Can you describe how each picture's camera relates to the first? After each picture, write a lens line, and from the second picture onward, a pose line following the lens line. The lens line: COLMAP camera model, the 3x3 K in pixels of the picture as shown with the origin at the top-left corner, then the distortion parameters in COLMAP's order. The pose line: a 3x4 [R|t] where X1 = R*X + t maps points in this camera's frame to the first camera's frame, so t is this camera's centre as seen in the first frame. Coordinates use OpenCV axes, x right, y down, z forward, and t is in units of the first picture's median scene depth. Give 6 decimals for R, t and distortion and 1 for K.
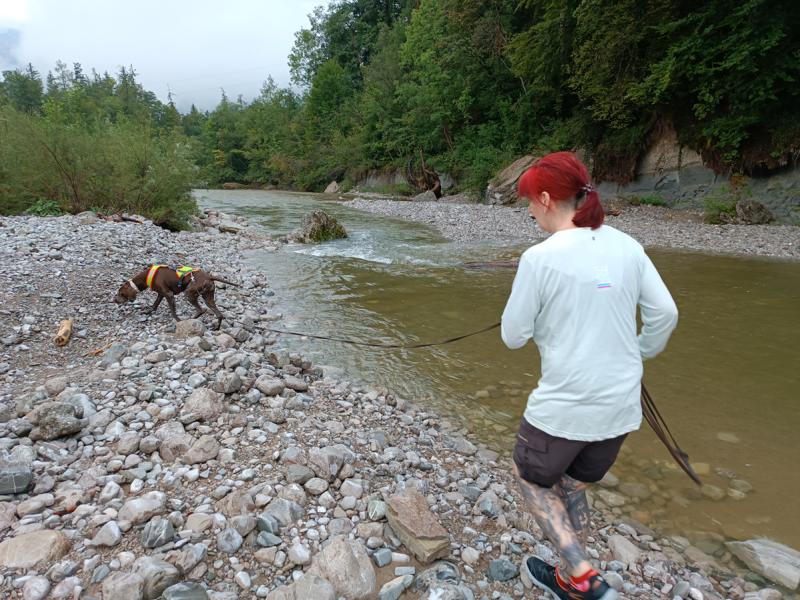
lens RADIAL K [[581.7, 0, 401.3], [0, 581.7, 305.1], [0, 0, 1]] dist [0.037805, -0.025064]
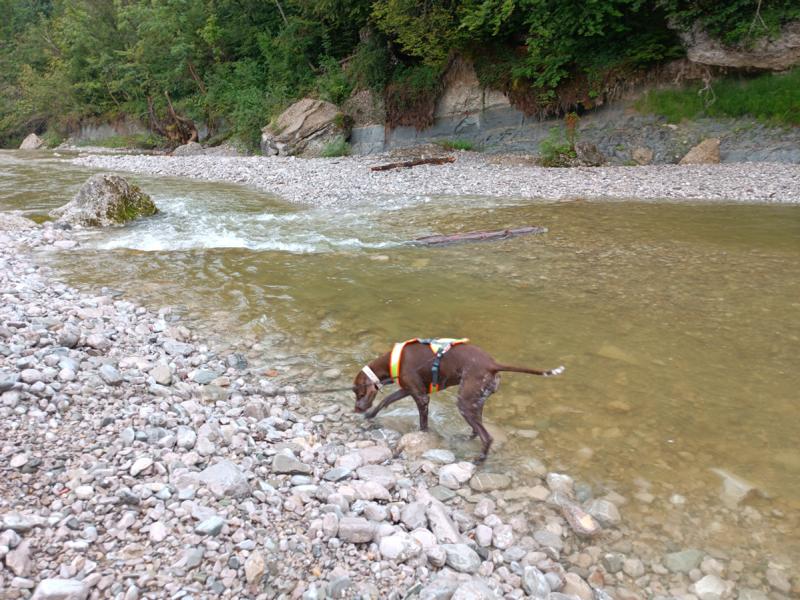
lens RADIAL K [[581.7, 0, 407.0], [0, 581.7, 300.9], [0, 0, 1]] dist [0.037805, -0.025064]
pose [[0.890782, -0.147321, 0.429888, -0.072308], [0.115193, 0.988298, 0.099991, -0.024085], [-0.439588, -0.039550, 0.897328, 0.126851]]
